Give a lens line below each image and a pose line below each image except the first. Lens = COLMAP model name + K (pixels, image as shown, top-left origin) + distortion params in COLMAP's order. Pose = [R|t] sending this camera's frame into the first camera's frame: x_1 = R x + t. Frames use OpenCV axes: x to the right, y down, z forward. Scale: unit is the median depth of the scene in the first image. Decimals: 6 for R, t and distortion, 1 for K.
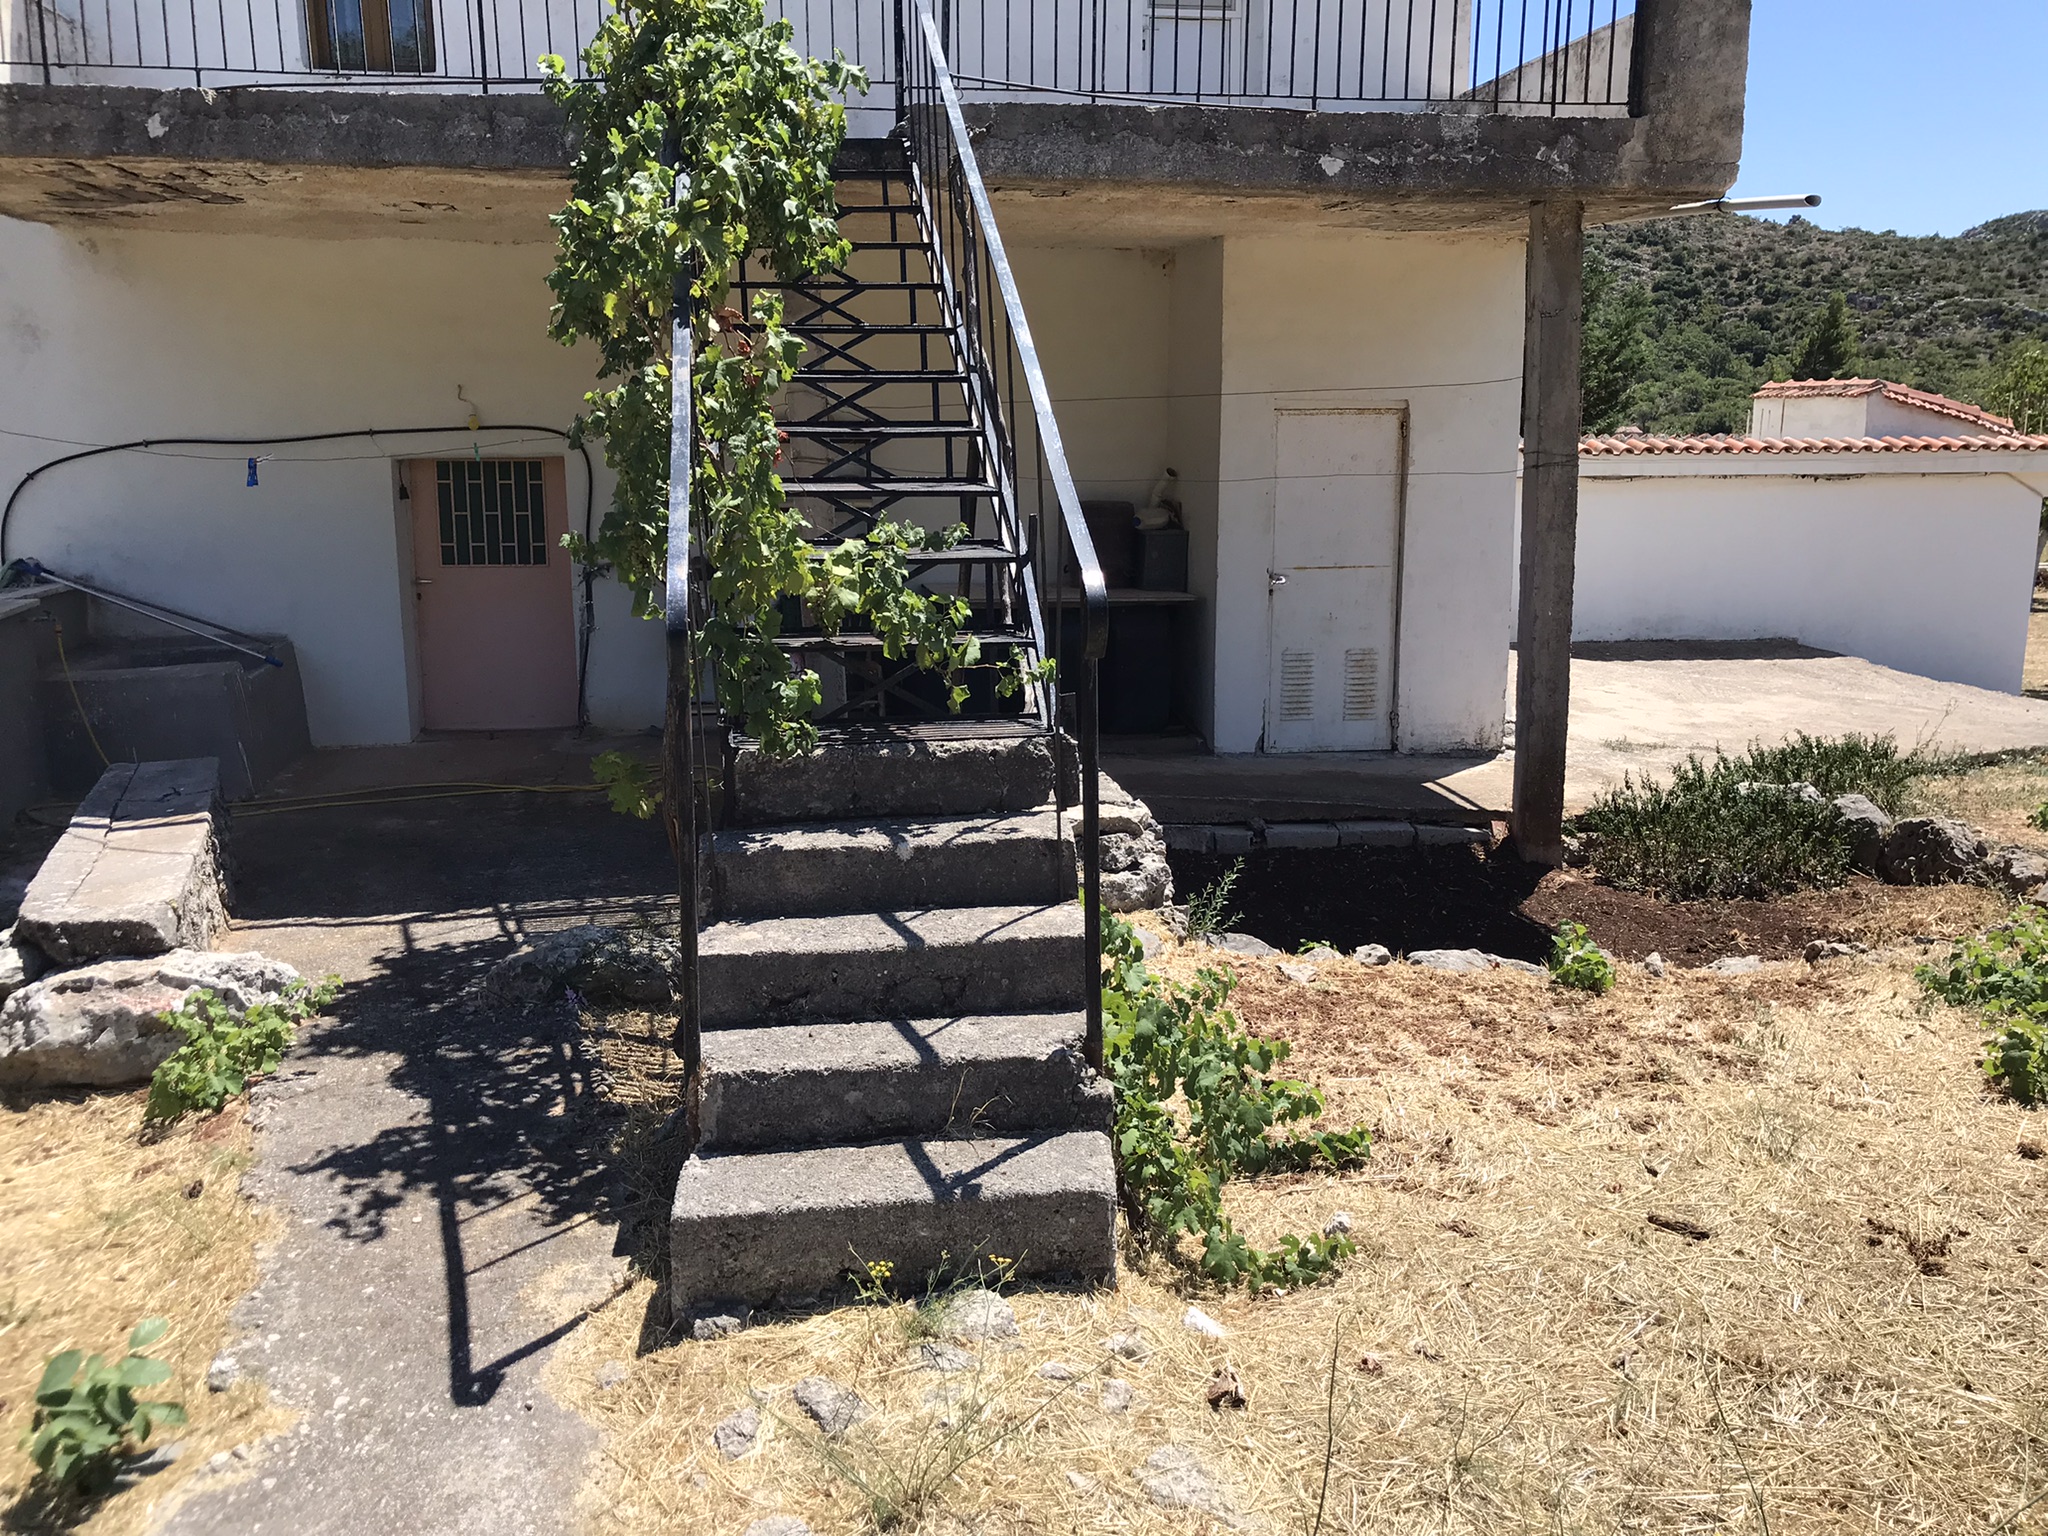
lens RADIAL K [[1689.6, 0, 1012.8], [0, 1689.6, 729.7], [0, 0, 1]] dist [0.067769, -0.099904]
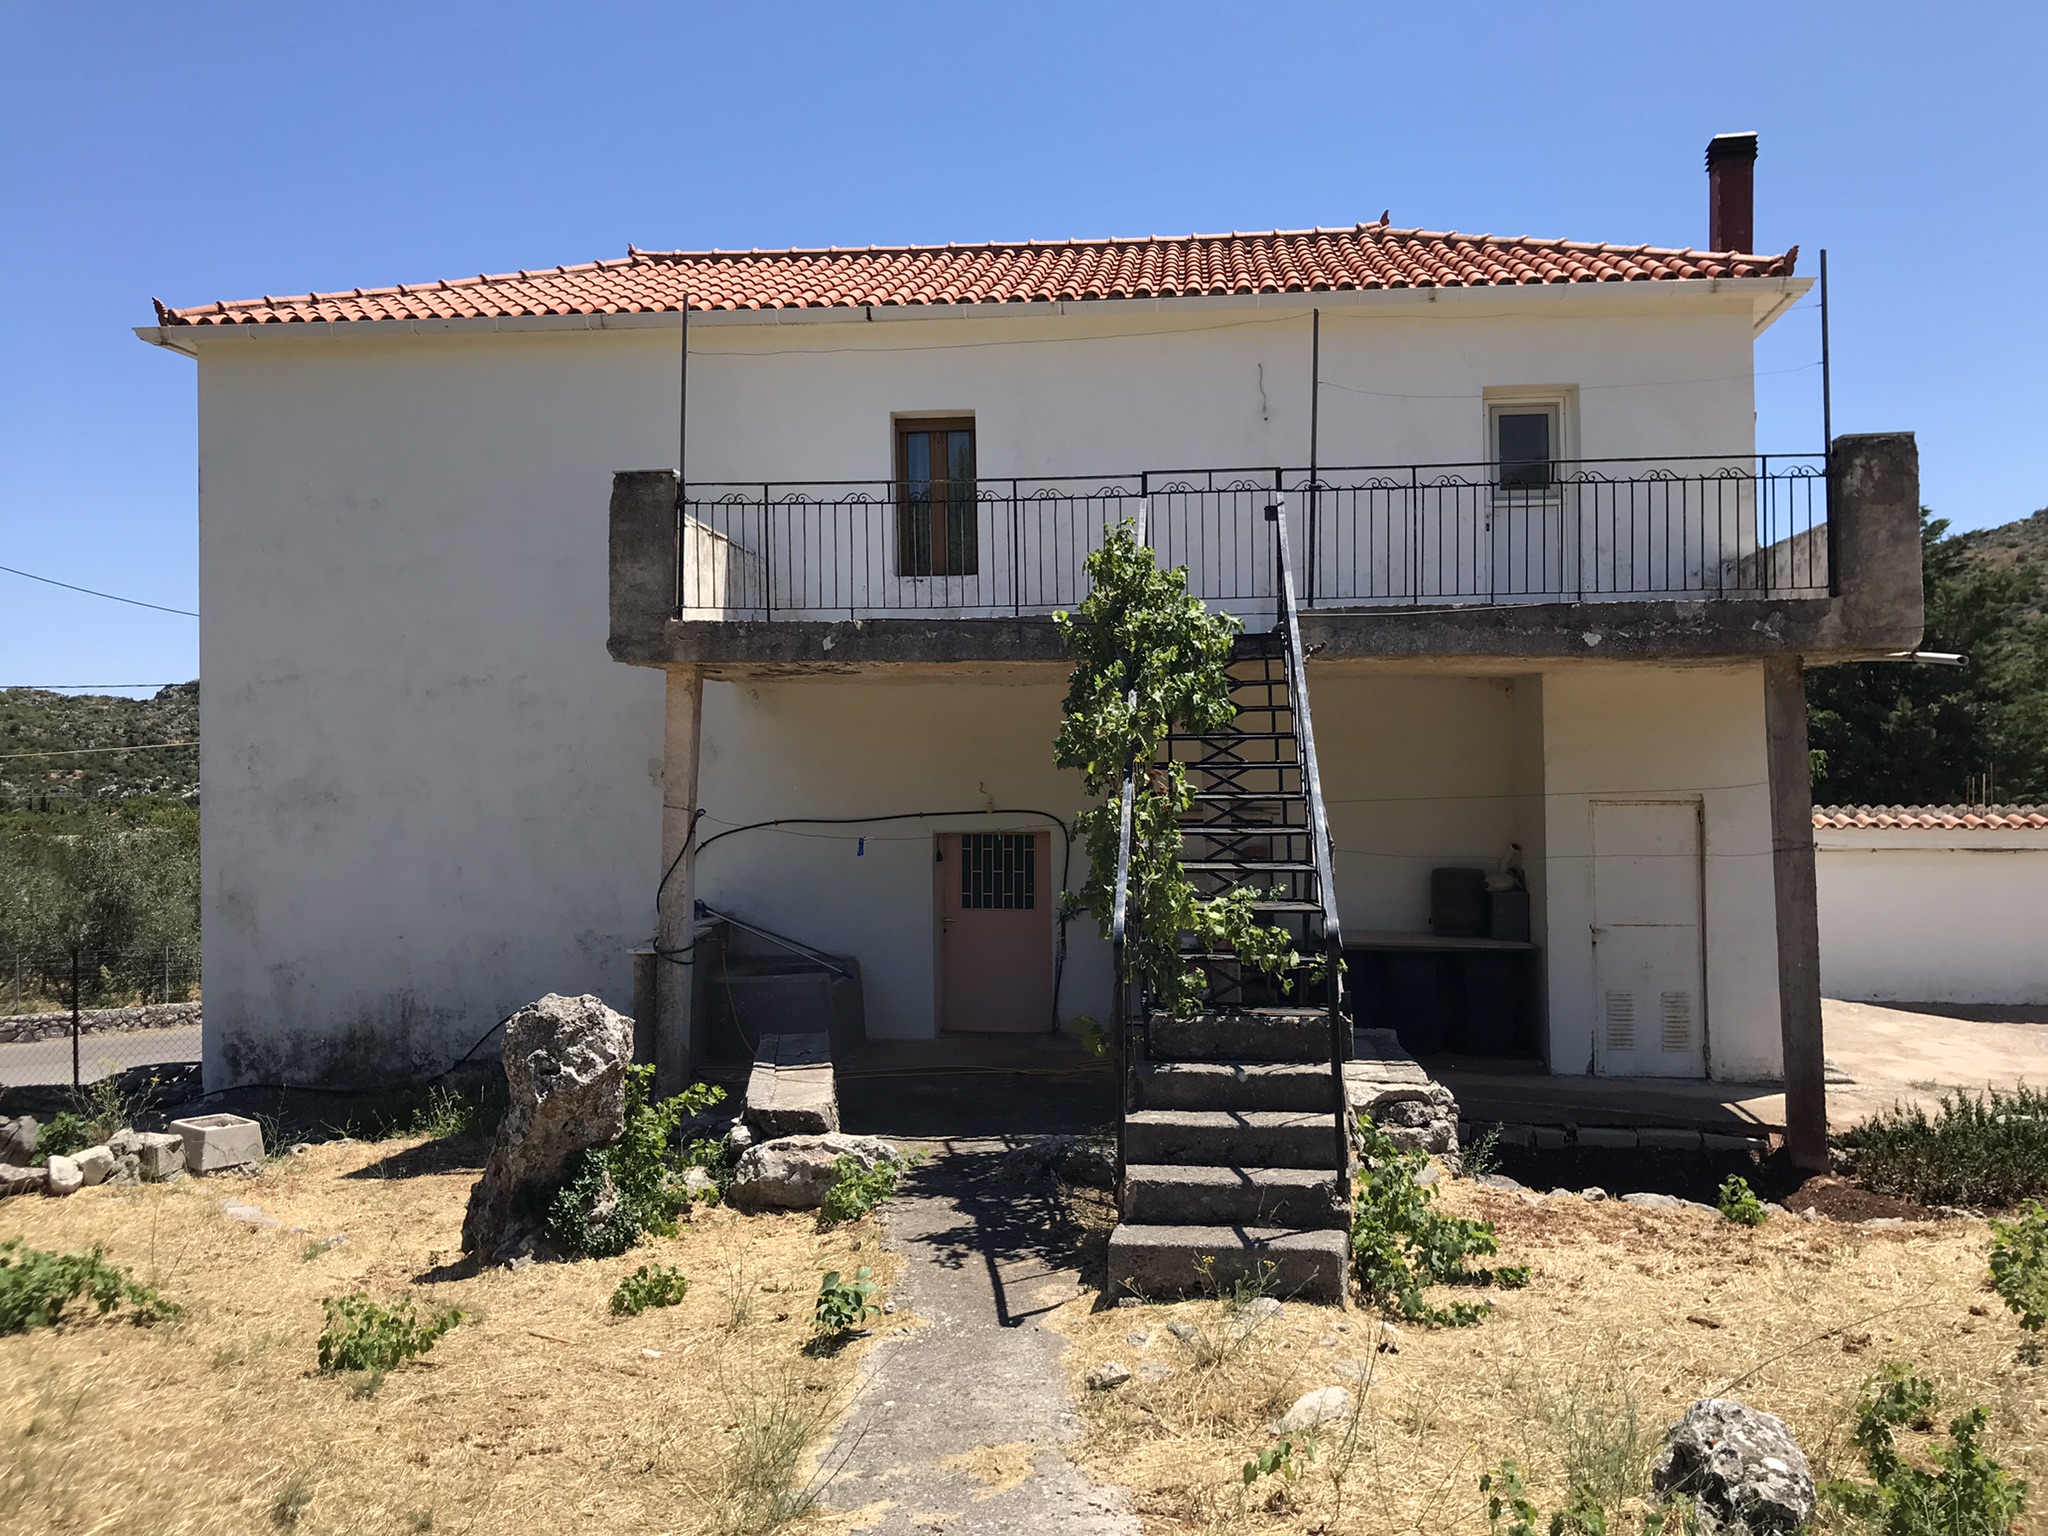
lens RADIAL K [[1689.0, 0, 965.7], [0, 1689.0, 696.3], [0, 0, 1]] dist [0.065398, -0.121368]
pose [[0.956974, -0.016959, -0.289676, 0.140252], [-0.048161, 0.975162, -0.216194, 0.064549], [0.286148, 0.220843, 0.932388, -0.647443]]
